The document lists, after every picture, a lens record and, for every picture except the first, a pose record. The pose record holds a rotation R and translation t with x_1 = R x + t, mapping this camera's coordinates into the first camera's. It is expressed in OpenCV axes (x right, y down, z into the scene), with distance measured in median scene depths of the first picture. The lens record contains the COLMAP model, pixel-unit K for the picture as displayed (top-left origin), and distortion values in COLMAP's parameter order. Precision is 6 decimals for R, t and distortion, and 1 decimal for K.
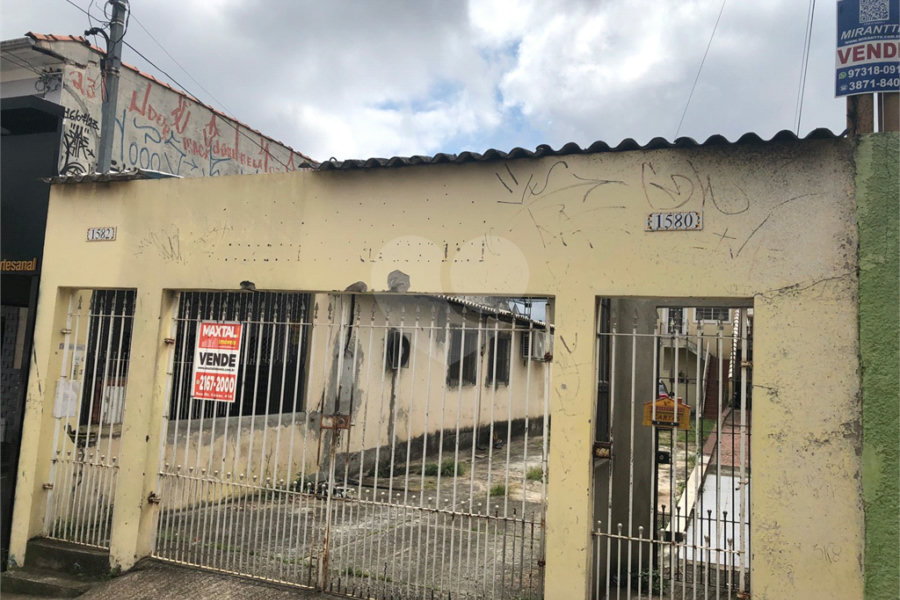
lens RADIAL K [[724.6, 0, 450.0], [0, 724.6, 300.0], [0, 0, 1]] dist [0.070215, -0.077171]
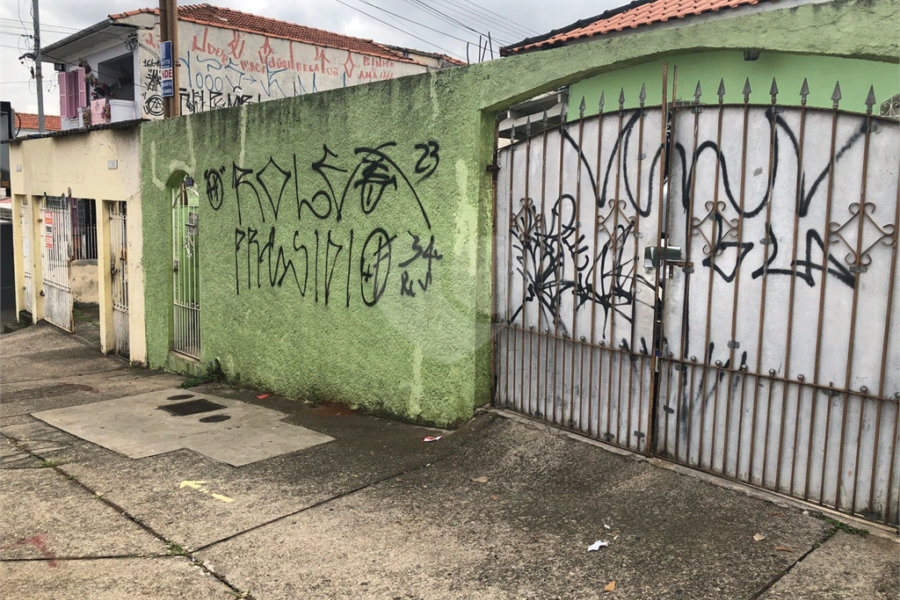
lens RADIAL K [[724.6, 0, 450.0], [0, 724.6, 300.0], [0, 0, 1]] dist [0.070215, -0.077171]
pose [[0.898488, 0.034047, -0.437676, 2.233121], [0.057933, 0.979073, 0.195091, -0.083066], [0.435159, -0.200643, 0.877712, -0.542933]]
